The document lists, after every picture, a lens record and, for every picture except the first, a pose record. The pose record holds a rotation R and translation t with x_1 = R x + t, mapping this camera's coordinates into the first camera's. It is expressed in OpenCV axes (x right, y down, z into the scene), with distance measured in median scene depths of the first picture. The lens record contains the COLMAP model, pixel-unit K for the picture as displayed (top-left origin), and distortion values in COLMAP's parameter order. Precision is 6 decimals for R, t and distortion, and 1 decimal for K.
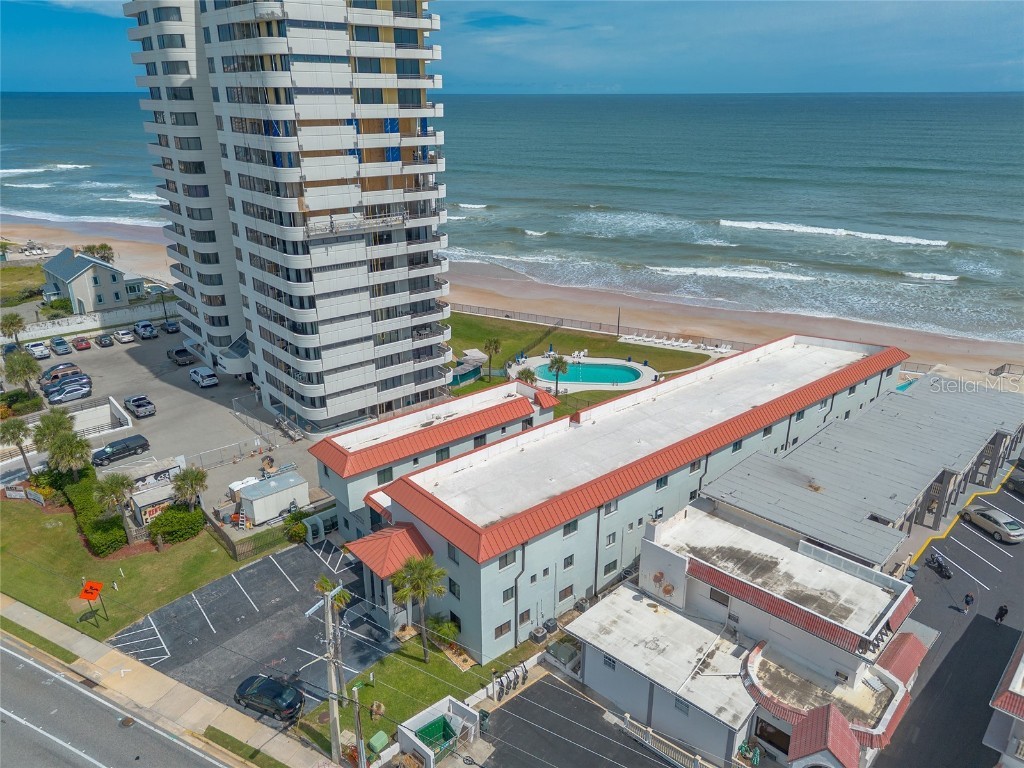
lens RADIAL K [[739.0, 0, 501.4], [0, 739.0, 401.7], [0, 0, 1]] dist [0.060651, -0.036039]
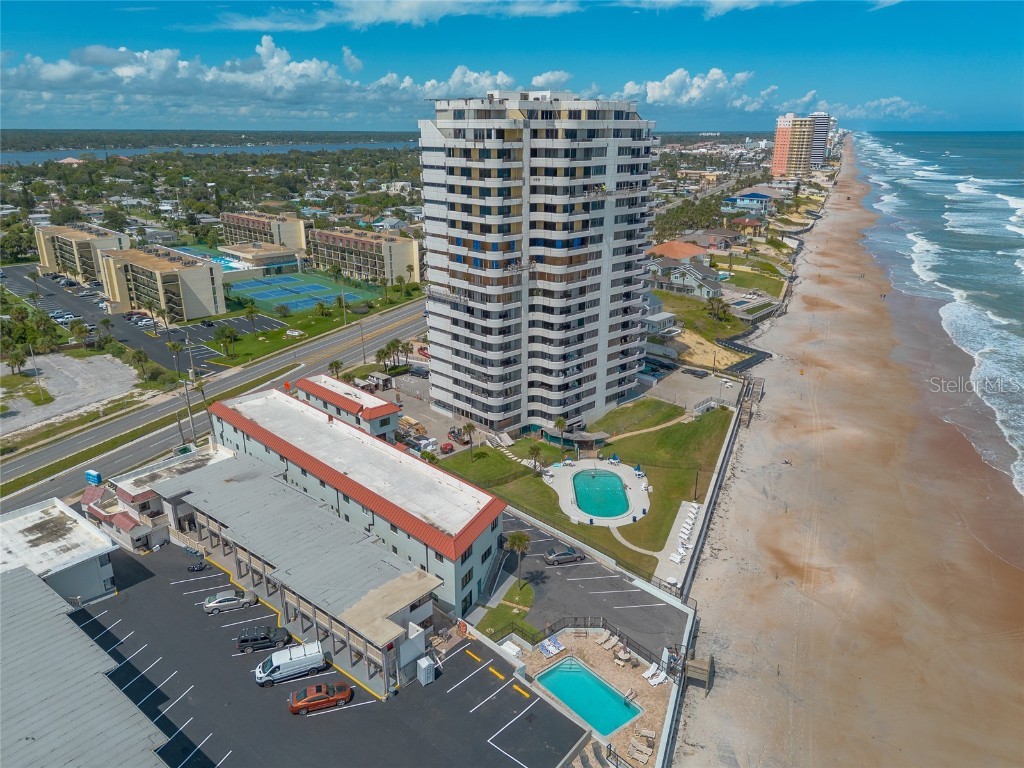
lens RADIAL K [[727.9, 0, 508.5], [0, 727.9, 400.9], [0, 0, 1]] dist [0.118975, -0.152148]
pose [[0.073795, 0.350866, -0.933514, 1.533770], [-0.388358, 0.872284, 0.297152, -0.609918], [0.918549, 0.340609, 0.200632, 0.931914]]
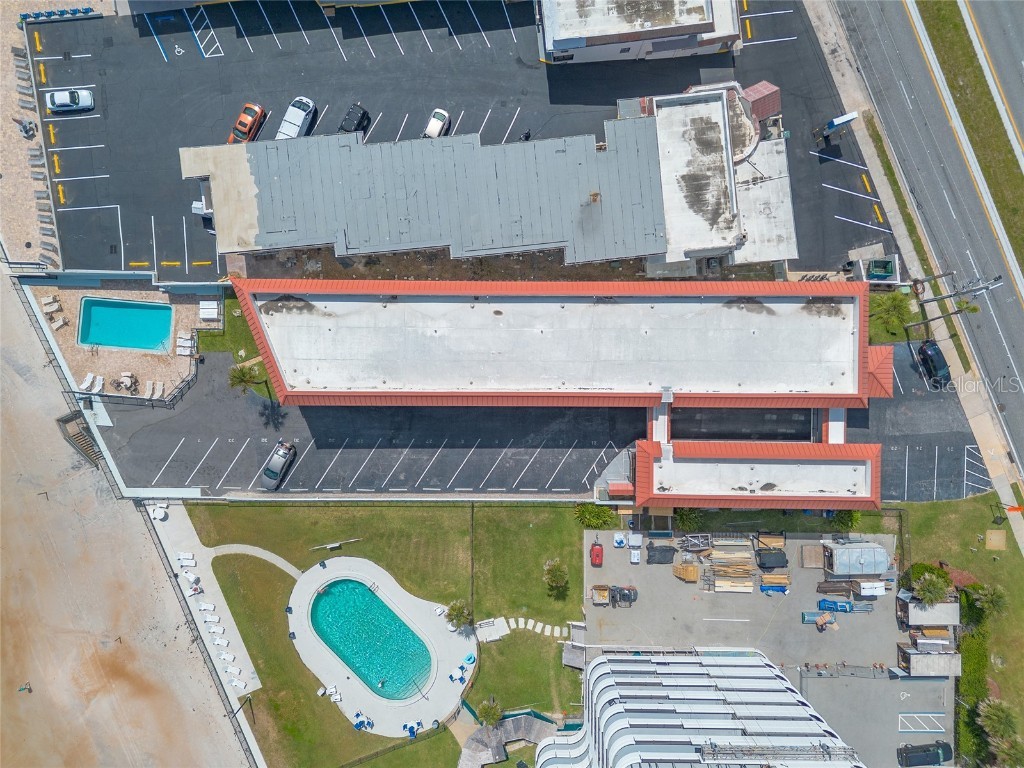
lens RADIAL K [[733.6, 0, 521.1], [0, 733.6, 386.4], [0, 0, 1]] dist [0.044055, -0.033441]
pose [[-0.765730, -0.643156, -0.002810, 0.245912], [0.250928, -0.302767, 0.919439, -0.917363], [-0.592193, 0.703337, 0.393224, 0.637468]]
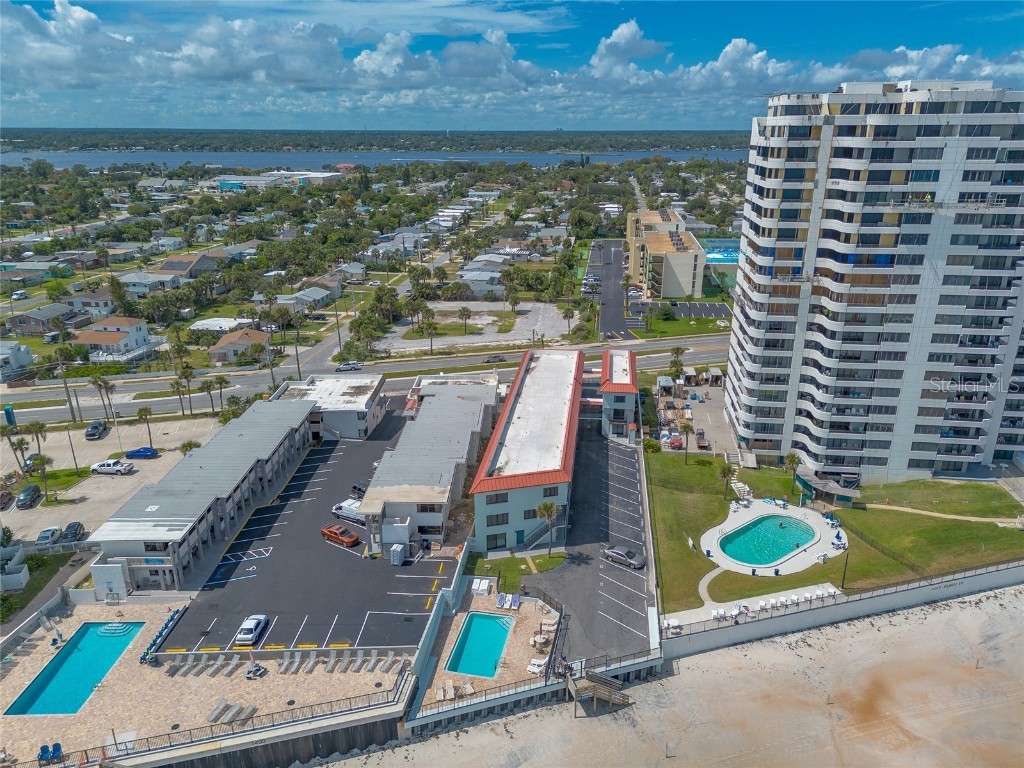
lens RADIAL K [[736.6, 0, 507.3], [0, 736.6, 396.4], [0, 0, 1]] dist [0.036472, -0.009161]
pose [[-0.734646, 0.236411, -0.635929, 1.335010], [-0.259585, 0.768056, 0.585411, -0.937786], [0.626827, 0.595147, -0.502880, 1.717953]]
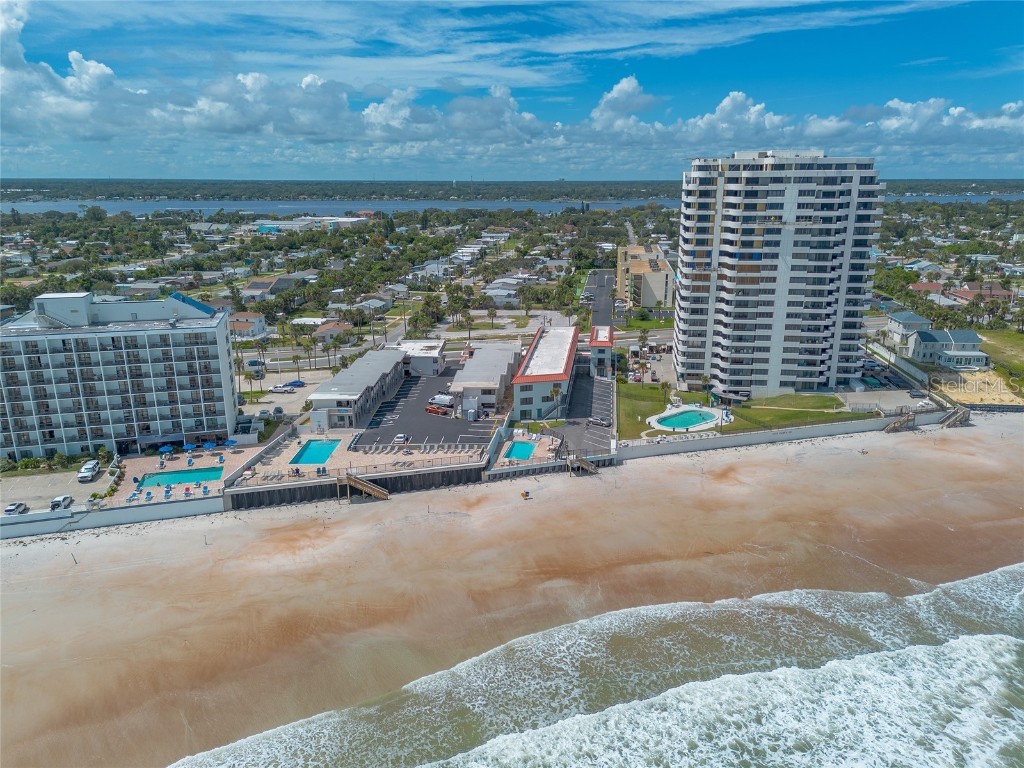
lens RADIAL K [[739.0, 0, 501.4], [0, 739.0, 401.7], [0, 0, 1]] dist [0.060651, -0.036039]
pose [[-0.742215, 0.198856, -0.639979, 2.066369], [-0.255497, 0.798872, 0.544540, -1.211361], [0.619547, 0.567679, -0.542128, 2.352068]]
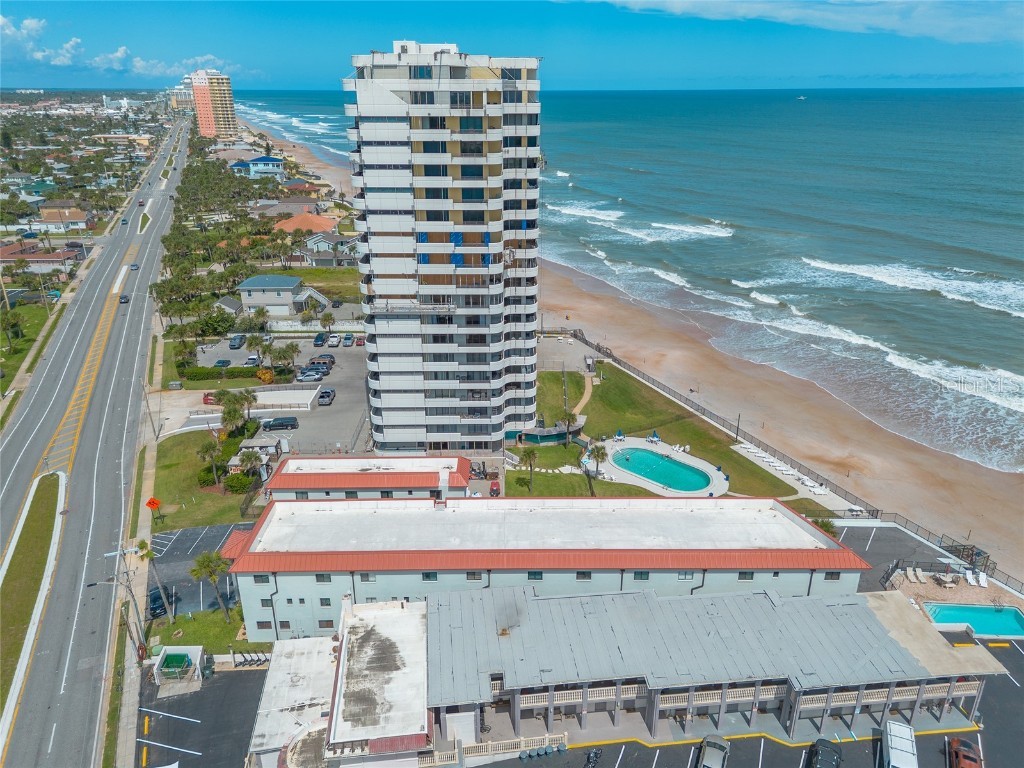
lens RADIAL K [[716.2, 0, 512.1], [0, 716.2, 407.1], [0, 0, 1]] dist [0.045996, -0.022024]
pose [[0.776917, 0.260437, -0.573213, 0.756941], [-0.248350, 0.963380, 0.101101, -0.254796], [0.578552, 0.063810, 0.813146, 0.084158]]
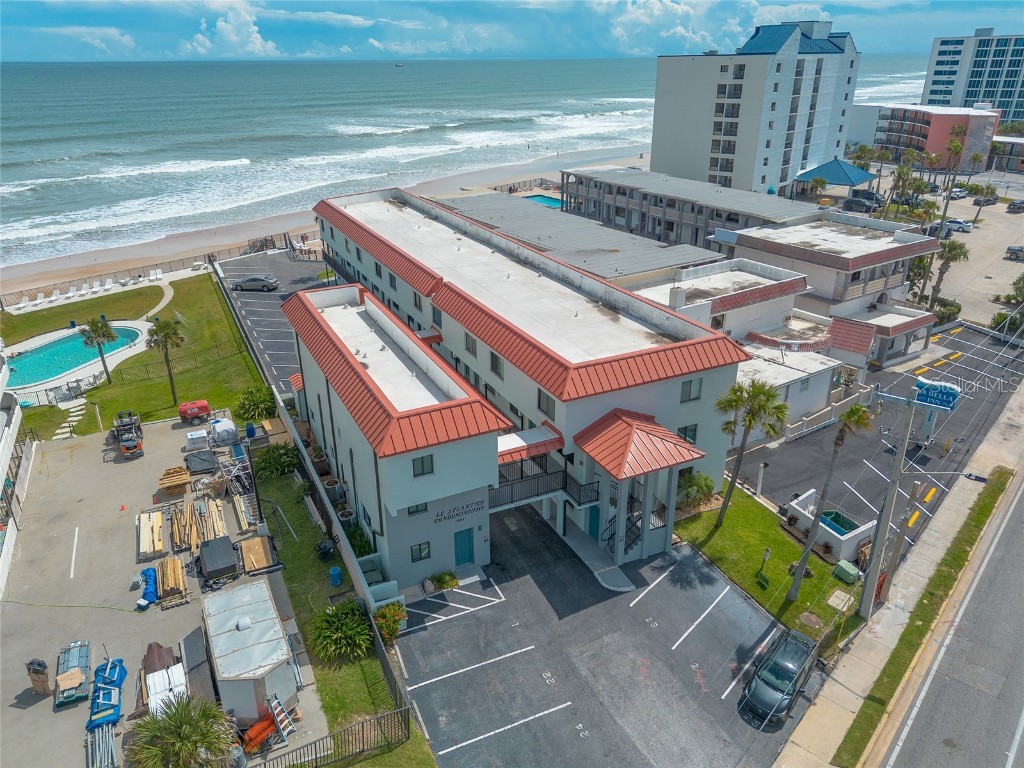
lens RADIAL K [[733.6, 0, 521.1], [0, 733.6, 386.4], [0, 0, 1]] dist [0.044055, -0.033441]
pose [[0.226307, -0.399111, 0.888536, -0.573617], [0.386533, 0.874100, 0.294178, -0.074794], [-0.894079, 0.276874, 0.352084, 0.617688]]
